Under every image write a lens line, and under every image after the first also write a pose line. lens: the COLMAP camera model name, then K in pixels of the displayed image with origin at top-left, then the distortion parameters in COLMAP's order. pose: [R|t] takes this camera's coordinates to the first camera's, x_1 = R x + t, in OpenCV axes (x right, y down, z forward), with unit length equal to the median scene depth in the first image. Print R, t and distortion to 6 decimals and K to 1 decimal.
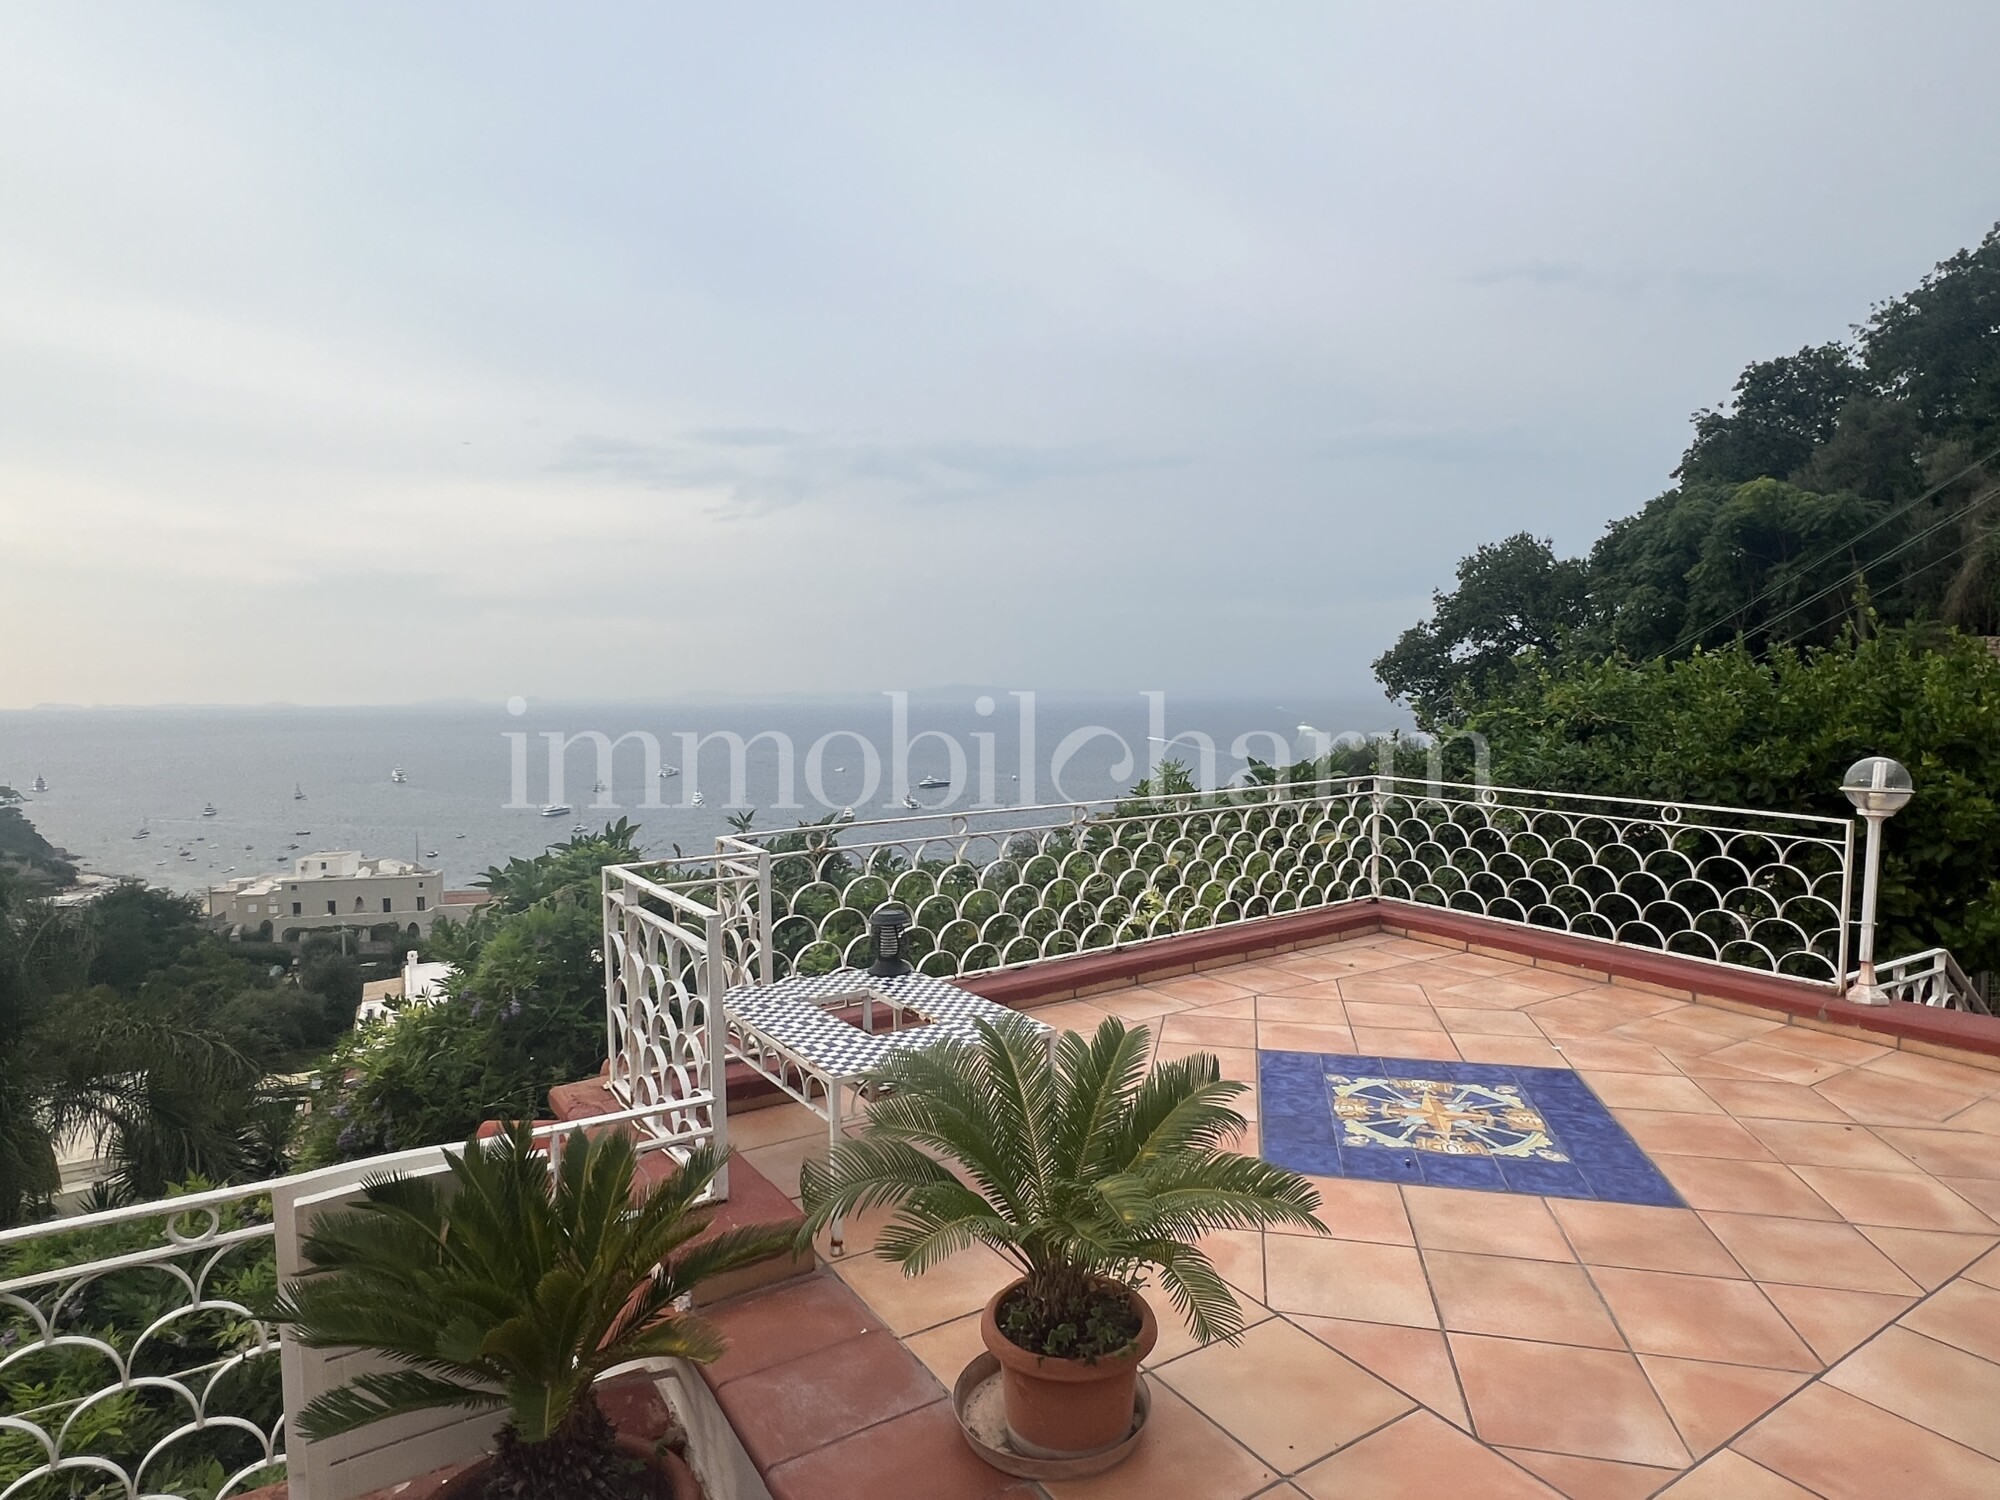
lens RADIAL K [[1147.2, 0, 1007.9], [0, 1147.2, 742.7], [0, 0, 1]] dist [-0.000033, -0.001393]
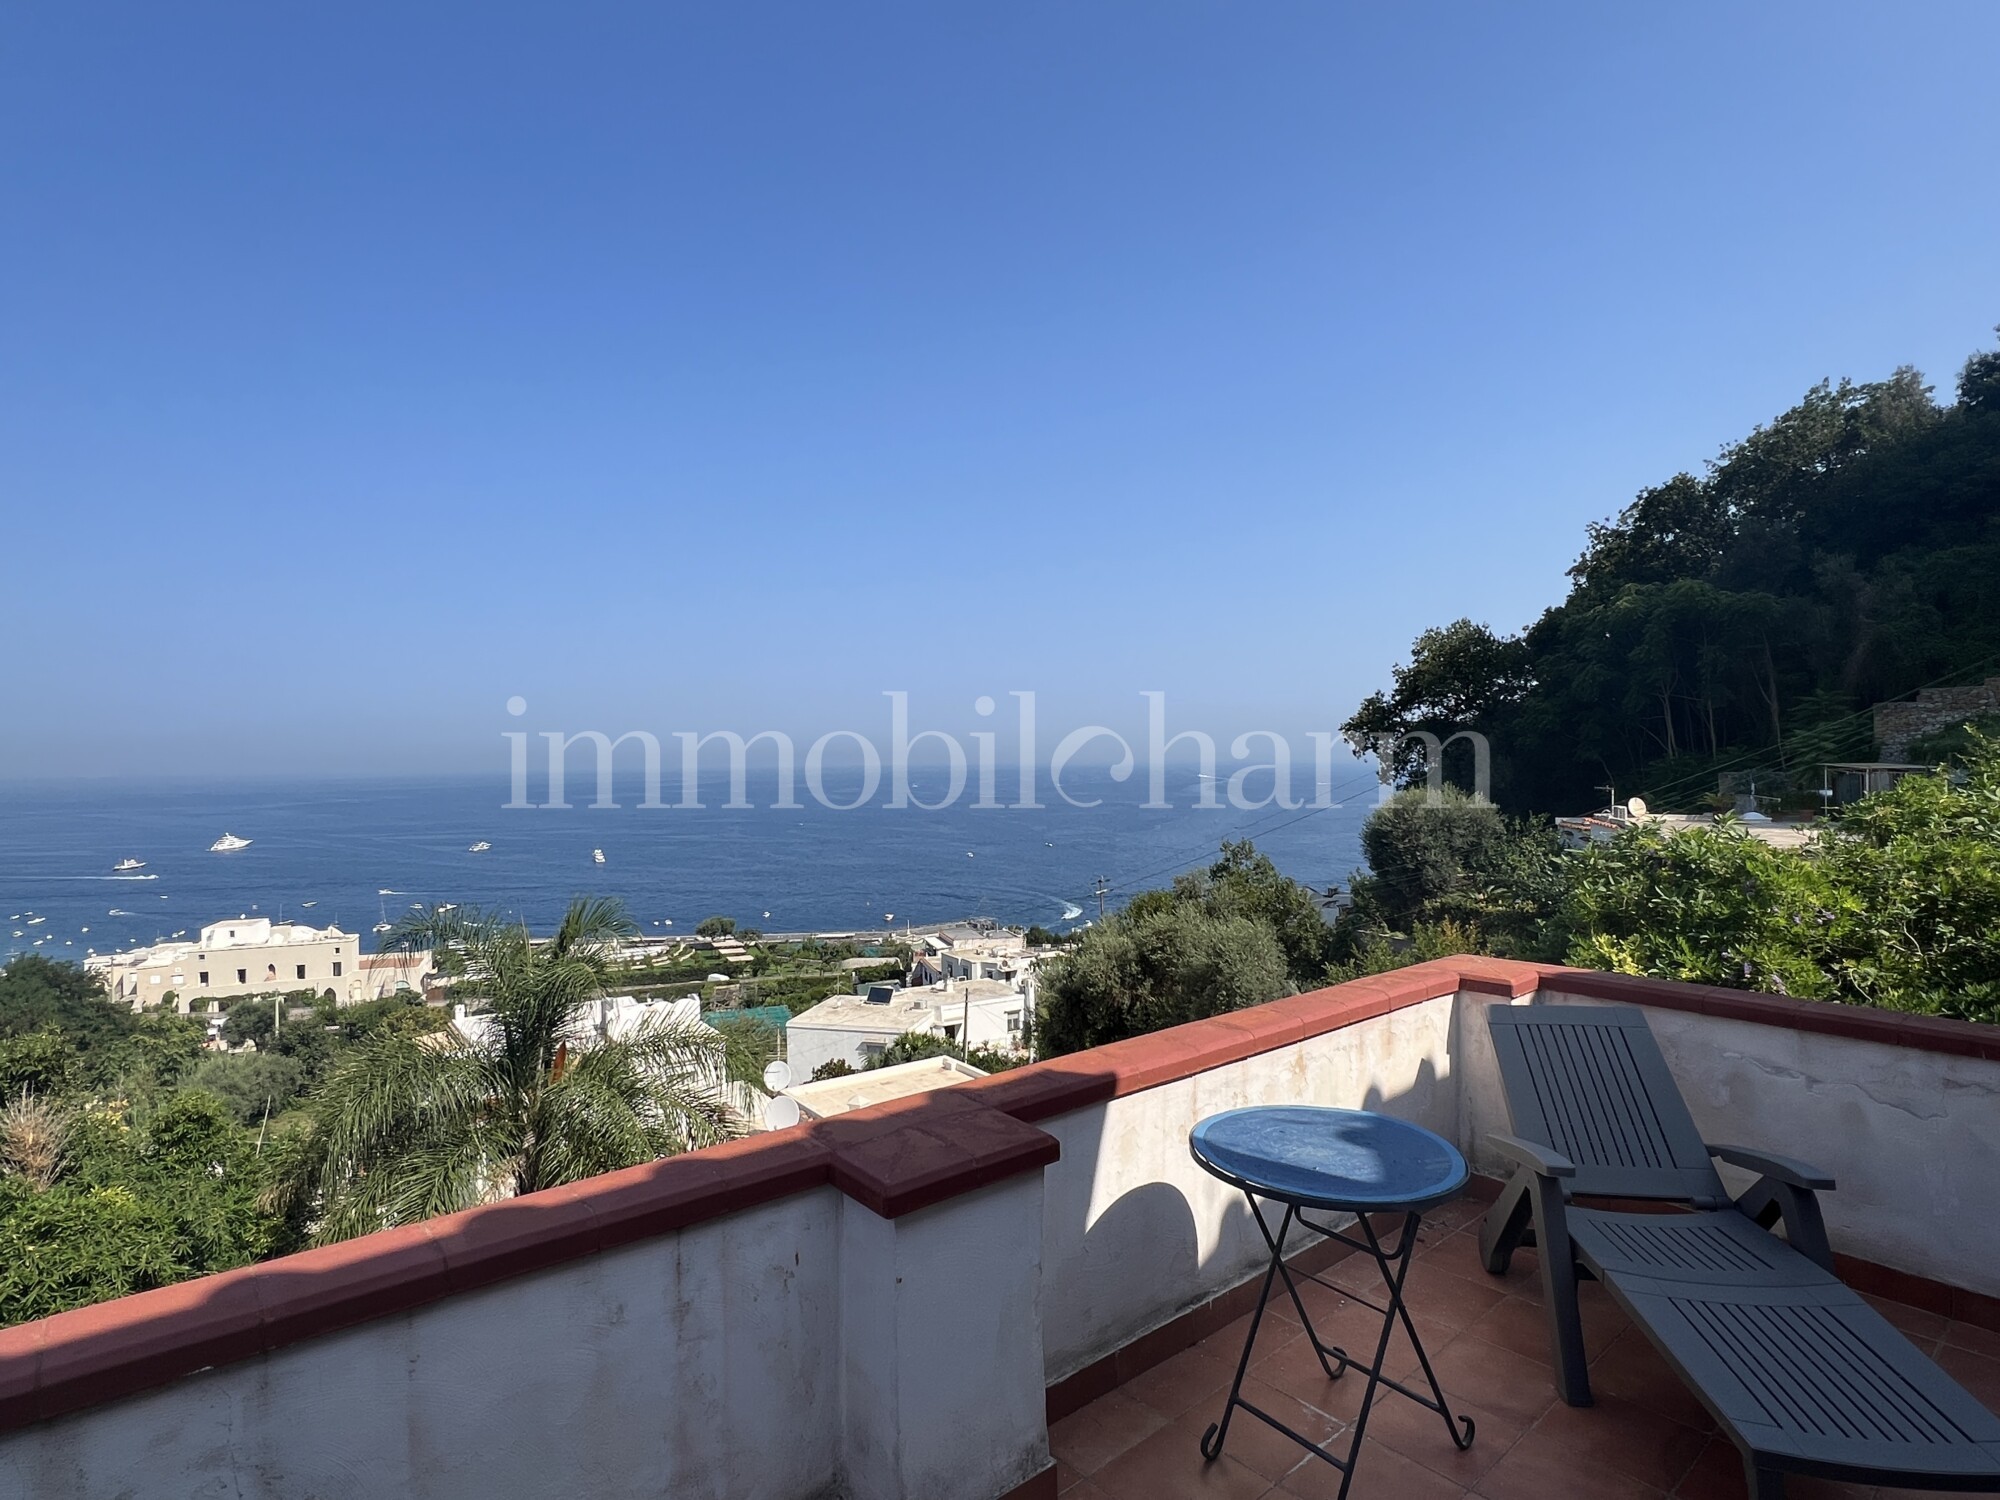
lens RADIAL K [[1056.9, 0, 1000.0], [0, 1056.9, 750.0], [0, 0, 1]] dist [0.000576, 0.000037]
pose [[0.988989, -0.004522, 0.147919, -0.193538], [0.012028, 0.998682, -0.049893, 0.005362], [-0.147498, 0.051122, 0.987740, -0.024556]]
